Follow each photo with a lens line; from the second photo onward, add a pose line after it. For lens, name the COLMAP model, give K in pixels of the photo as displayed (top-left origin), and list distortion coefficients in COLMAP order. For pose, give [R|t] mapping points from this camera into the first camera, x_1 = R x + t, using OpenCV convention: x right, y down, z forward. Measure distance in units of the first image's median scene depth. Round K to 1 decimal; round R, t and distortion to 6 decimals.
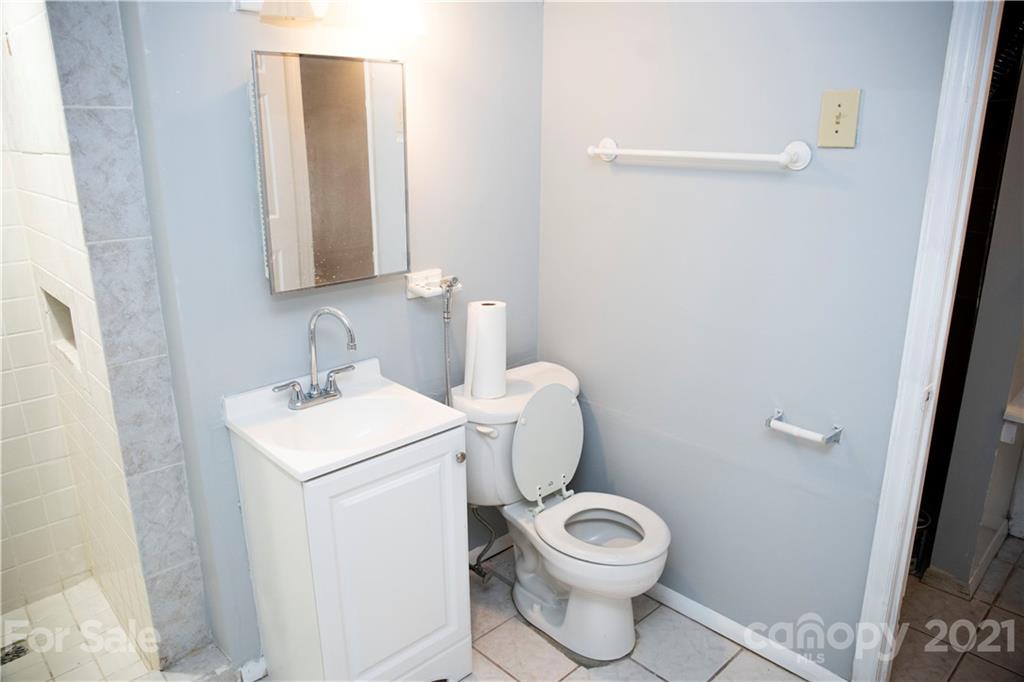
lens RADIAL K [[715.2, 0, 504.1], [0, 715.2, 335.8], [0, 0, 1]] dist [-0.072433, 0.060331]
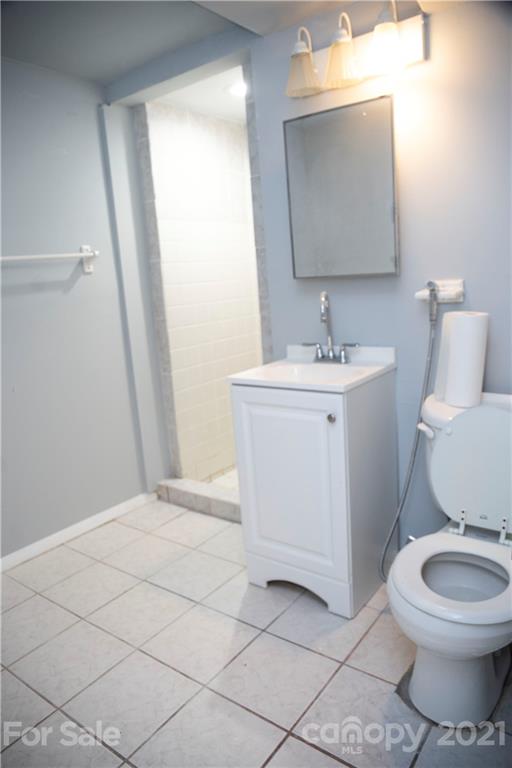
lens RADIAL K [[541.9, 0, 256.0], [0, 541.9, 384.0], [0, 0, 1]] dist [-0.105389, 0.083110]
pose [[0.152983, 0.191820, -0.969434, 0.794218], [-0.201863, 0.966363, 0.159357, -0.005788], [0.967392, 0.171314, 0.186558, 0.700009]]
